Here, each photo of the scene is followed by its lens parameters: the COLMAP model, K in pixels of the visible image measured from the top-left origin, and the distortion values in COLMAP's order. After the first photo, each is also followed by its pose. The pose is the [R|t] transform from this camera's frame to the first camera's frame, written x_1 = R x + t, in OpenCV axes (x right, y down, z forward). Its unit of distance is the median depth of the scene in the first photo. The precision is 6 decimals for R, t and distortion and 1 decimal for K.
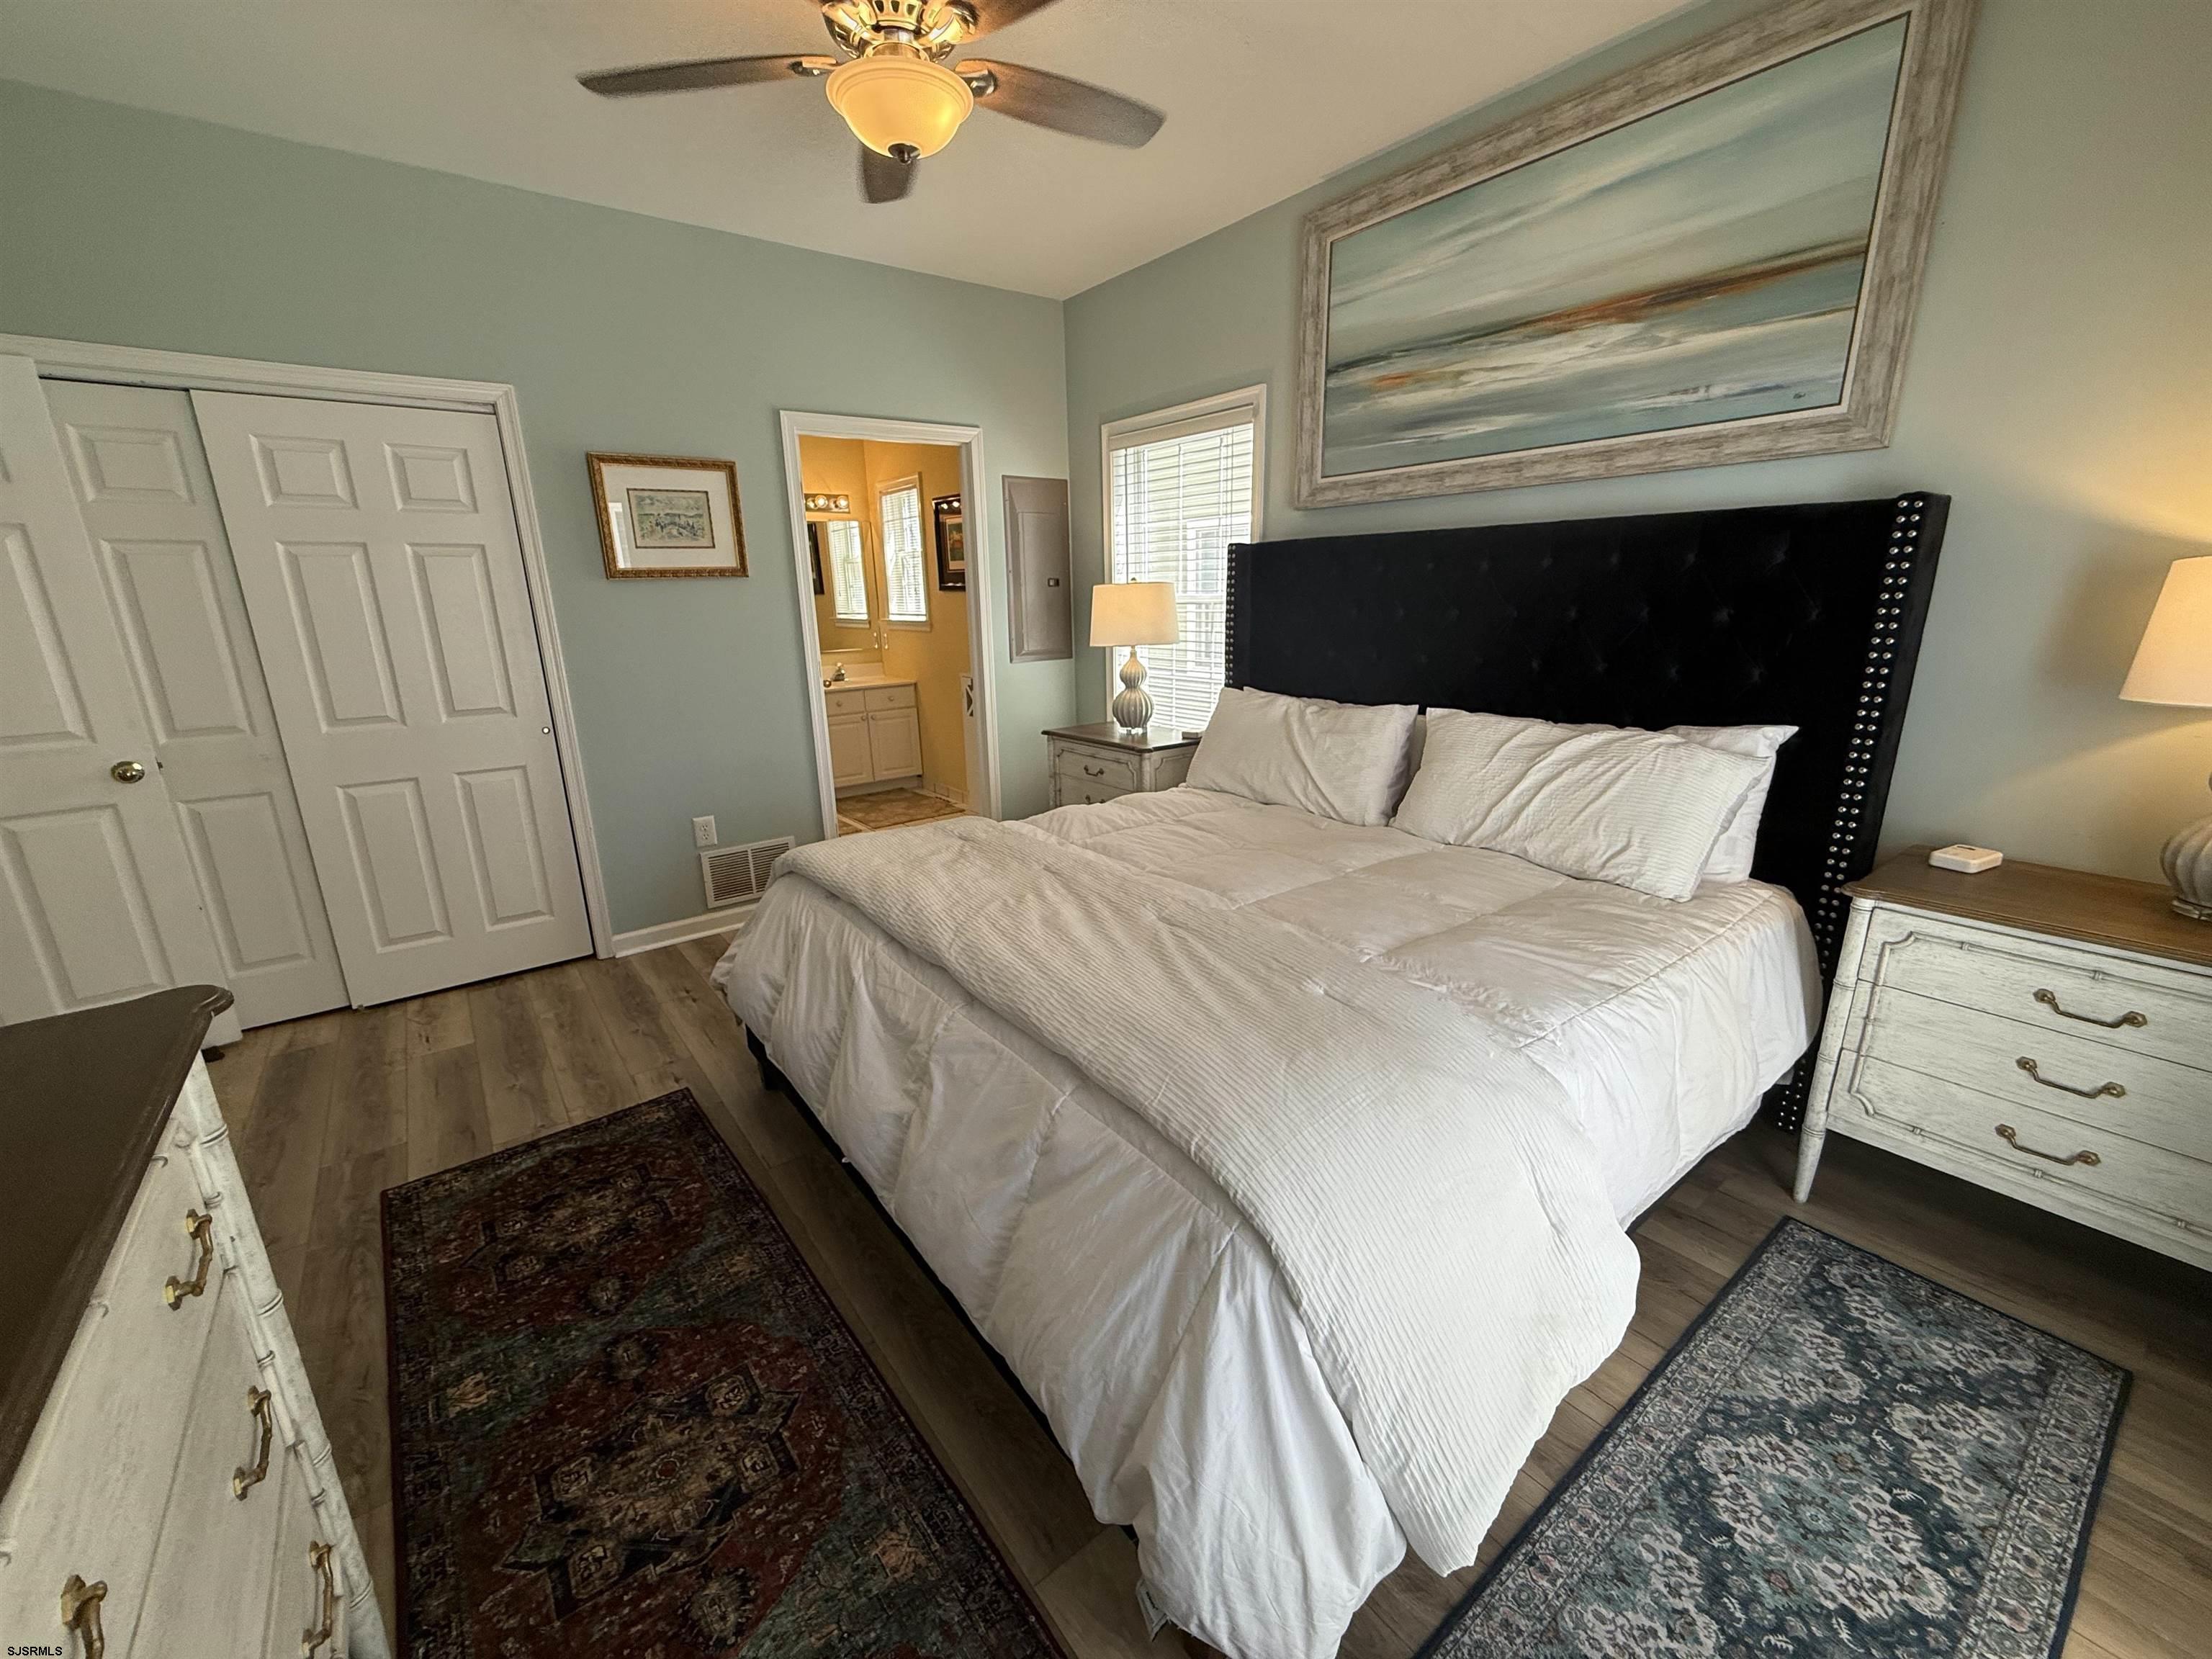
lens RADIAL K [[881.3, 0, 1103.7], [0, 881.3, 835.7], [0, 0, 1]] dist [0.000059, 0.000223]
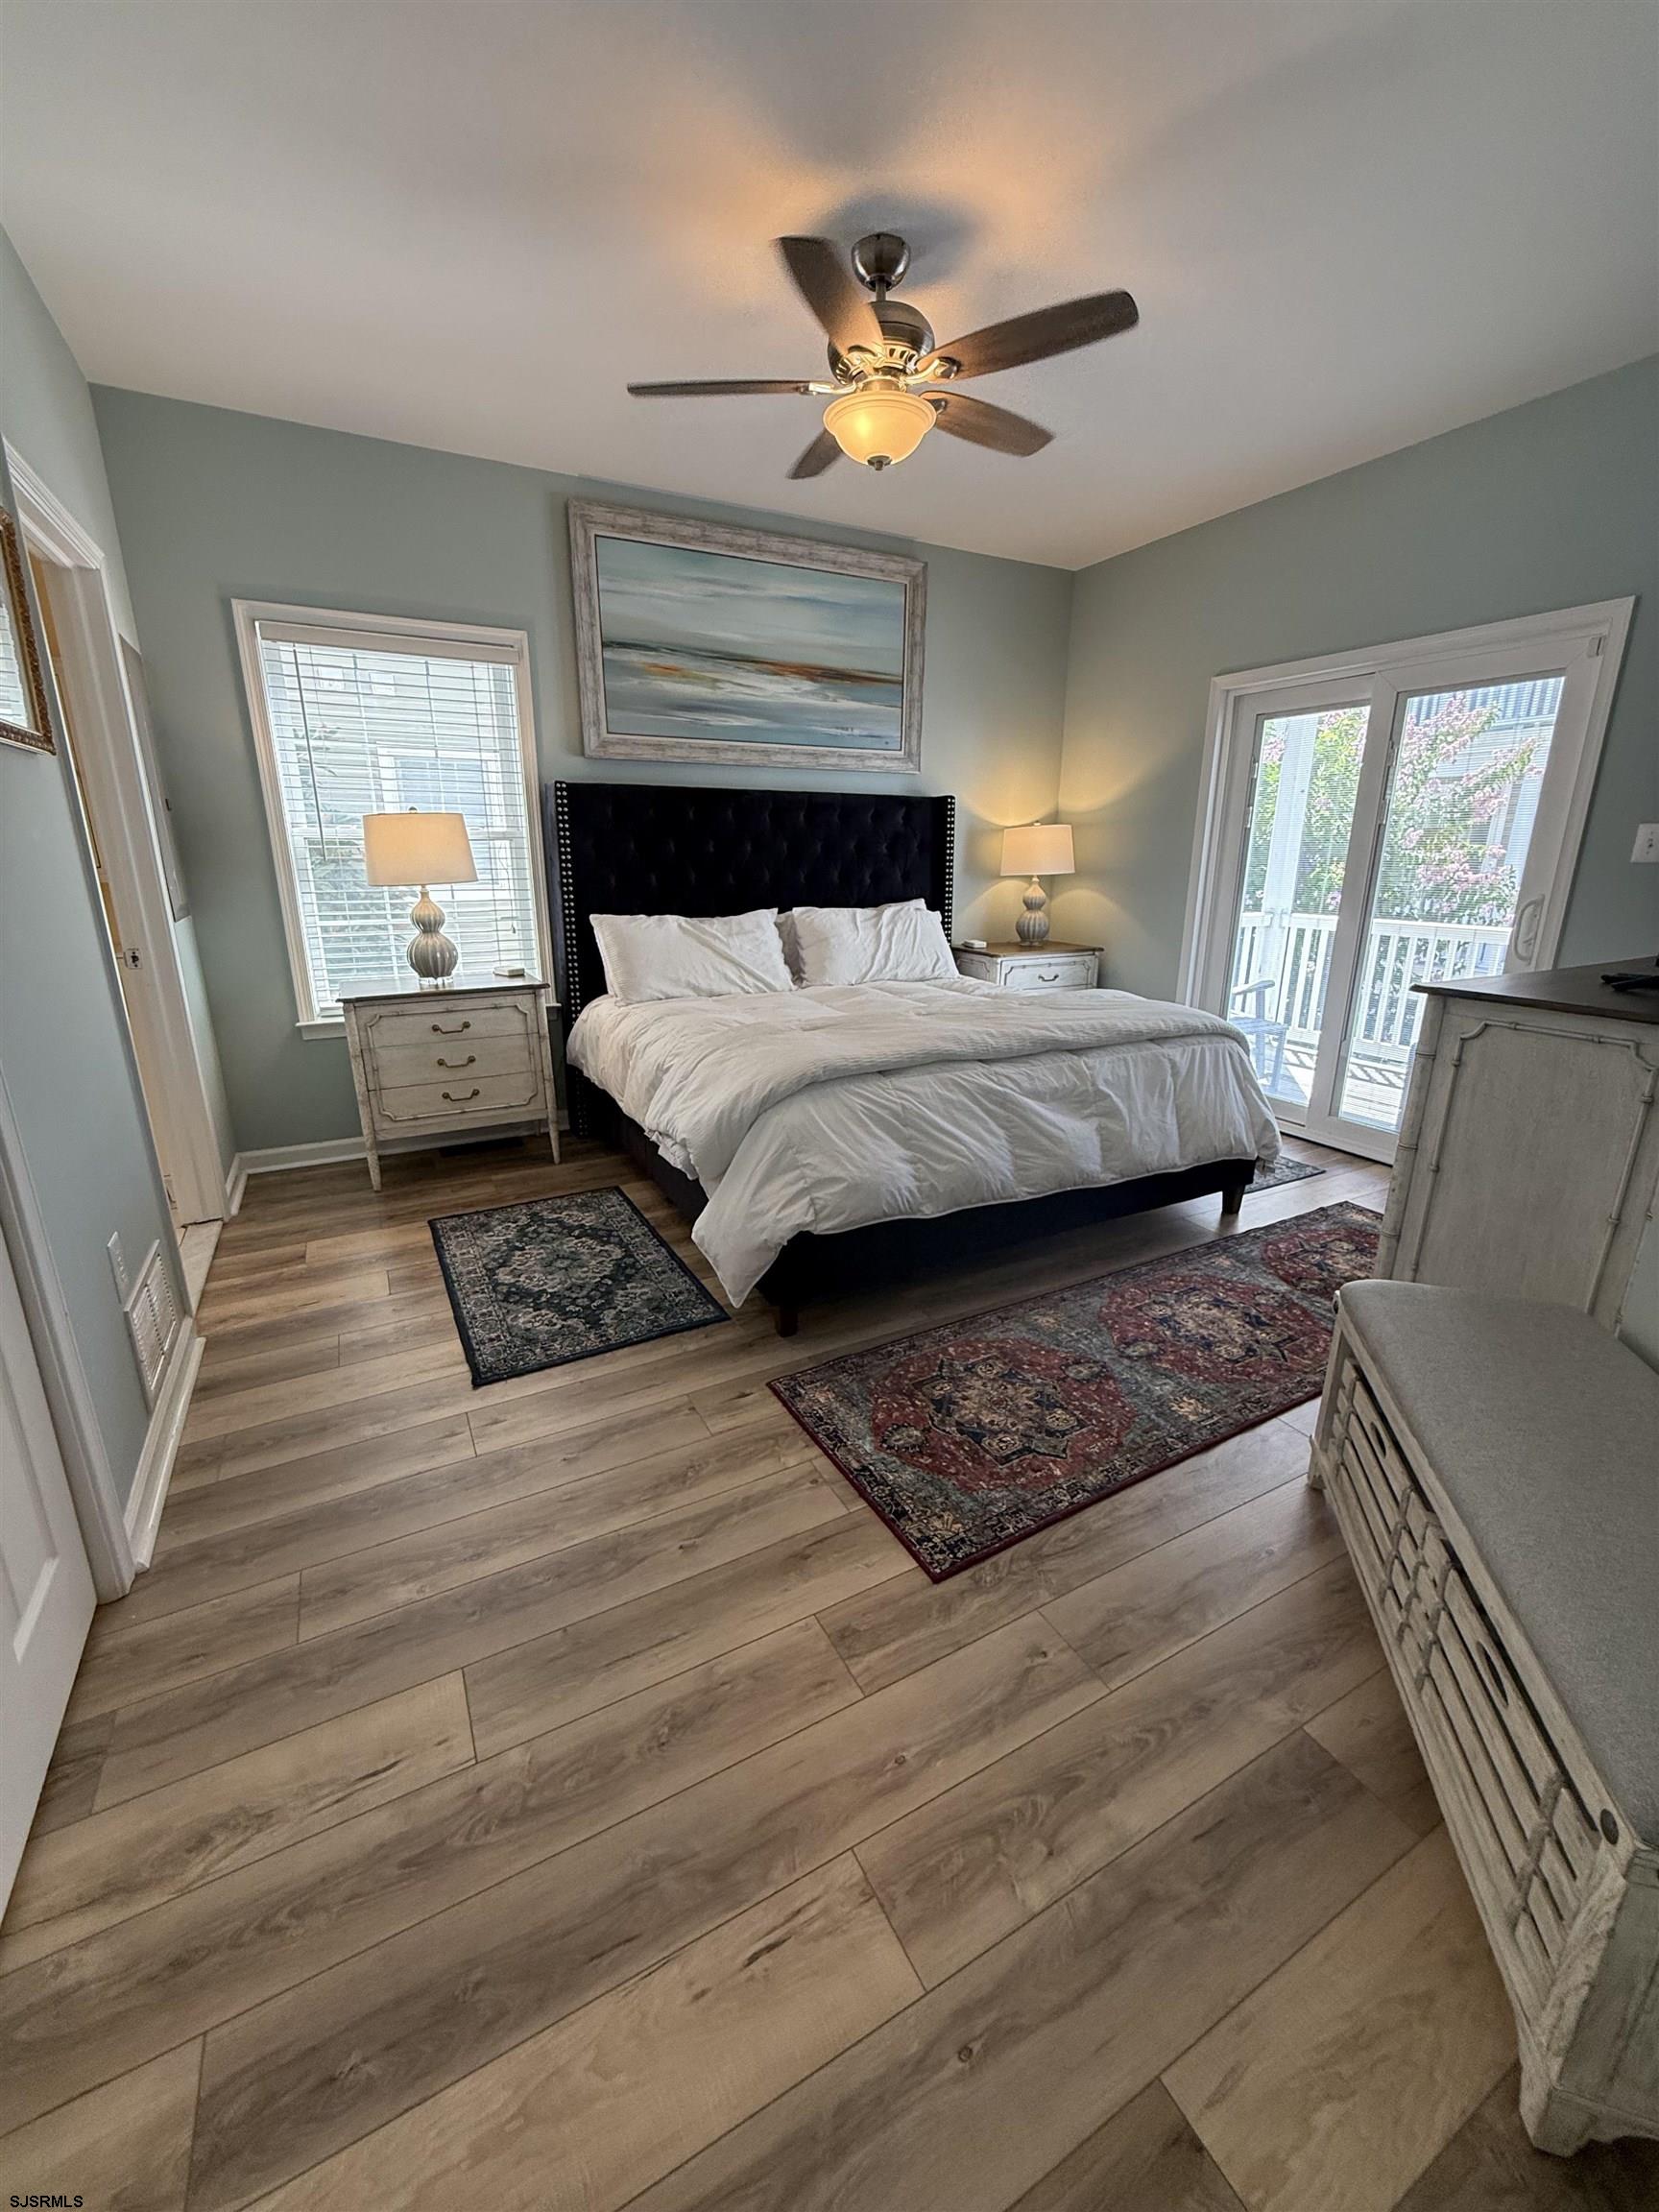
lens RADIAL K [[881.3, 0, 835.0], [0, 881.3, 1109.5], [0, 0, 1]] dist [0.000059, 0.000223]
pose [[0.154510, -0.258990, 0.953441, -1.074449], [0.260648, 0.941527, 0.213515, -0.113694], [-0.952989, 0.215523, 0.212981, 0.626175]]
